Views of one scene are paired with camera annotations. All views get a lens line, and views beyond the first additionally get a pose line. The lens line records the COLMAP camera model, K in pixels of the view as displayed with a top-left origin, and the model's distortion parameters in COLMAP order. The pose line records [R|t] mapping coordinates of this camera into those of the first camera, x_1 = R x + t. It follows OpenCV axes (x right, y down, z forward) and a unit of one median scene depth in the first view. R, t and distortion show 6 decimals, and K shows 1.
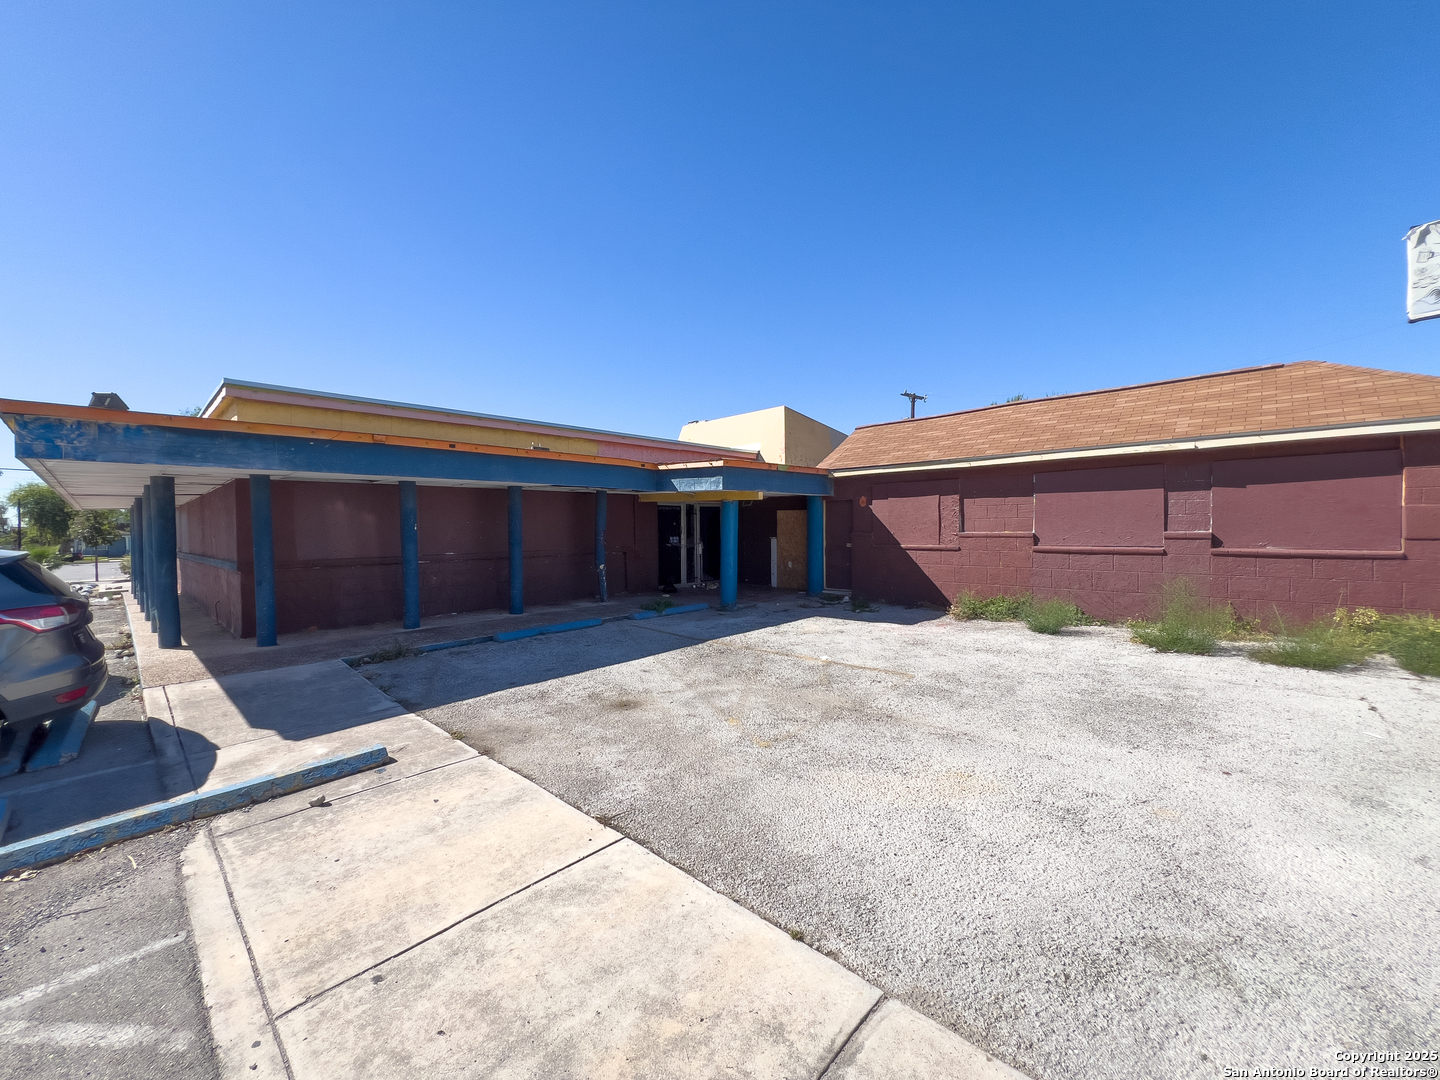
lens RADIAL K [[580.0, 0, 716.2], [0, 580.0, 538.6], [0, 0, 1]] dist [-0.001044, 0.000262]
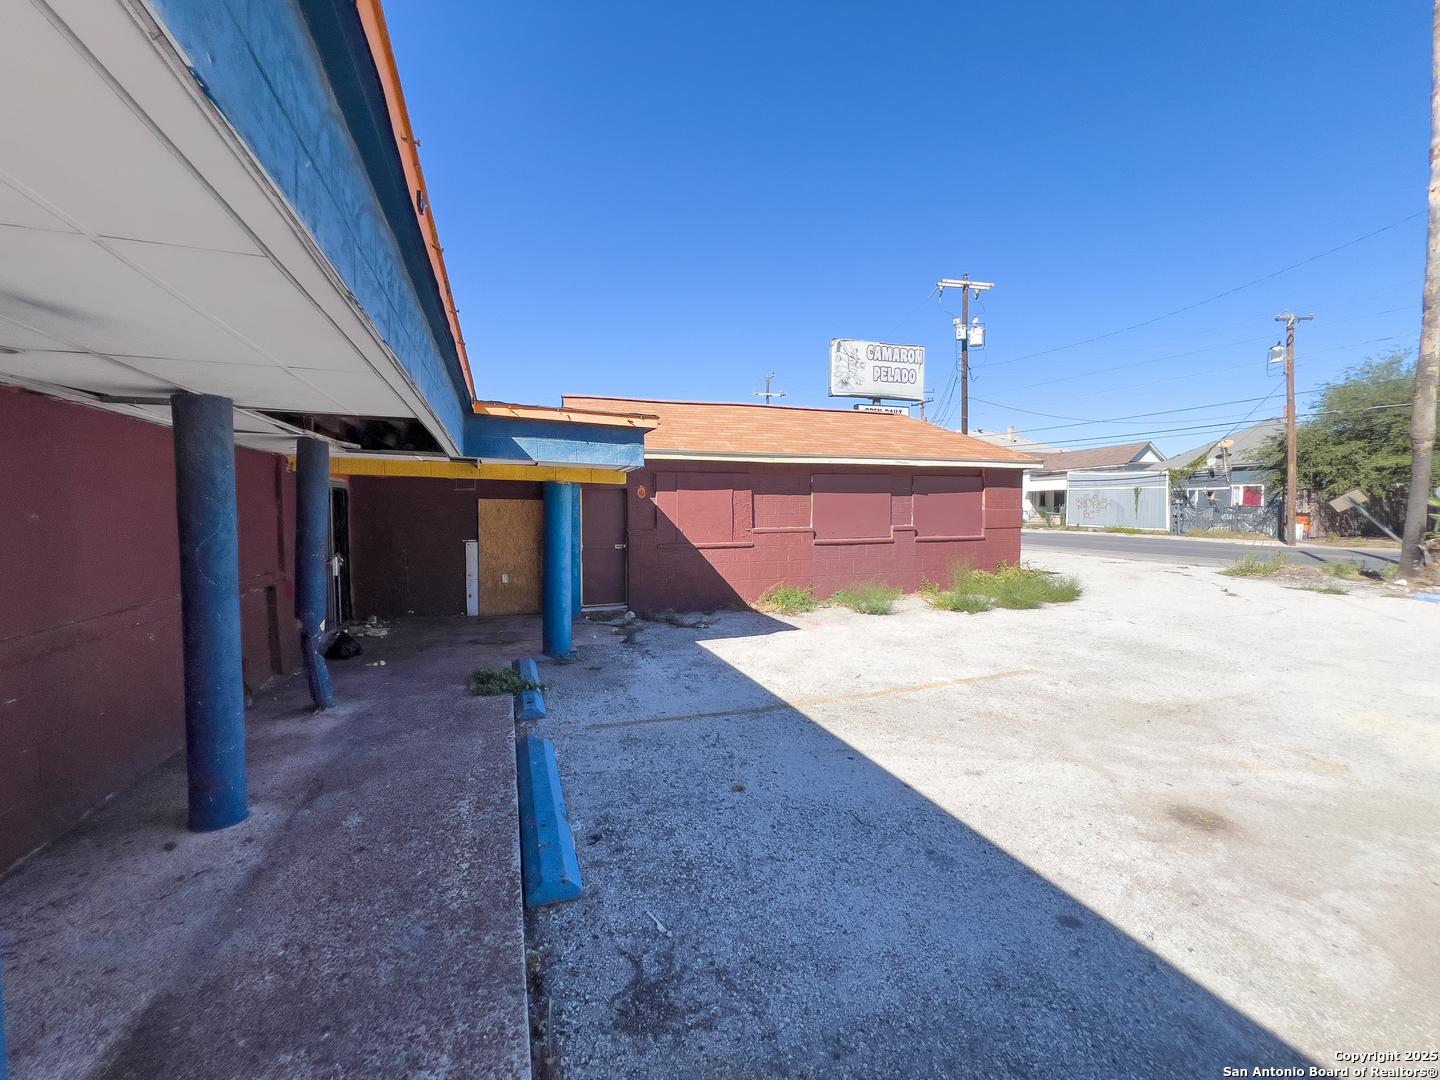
lens RADIAL K [[580.3, 0, 714.7], [0, 580.3, 539.8], [0, 0, 1]] dist [0.000145, -0.000030]
pose [[0.442938, -0.034163, 0.895901, -0.575187], [0.020285, 0.999400, 0.028081, -0.024162], [-0.896323, 0.005736, 0.443365, 0.733613]]
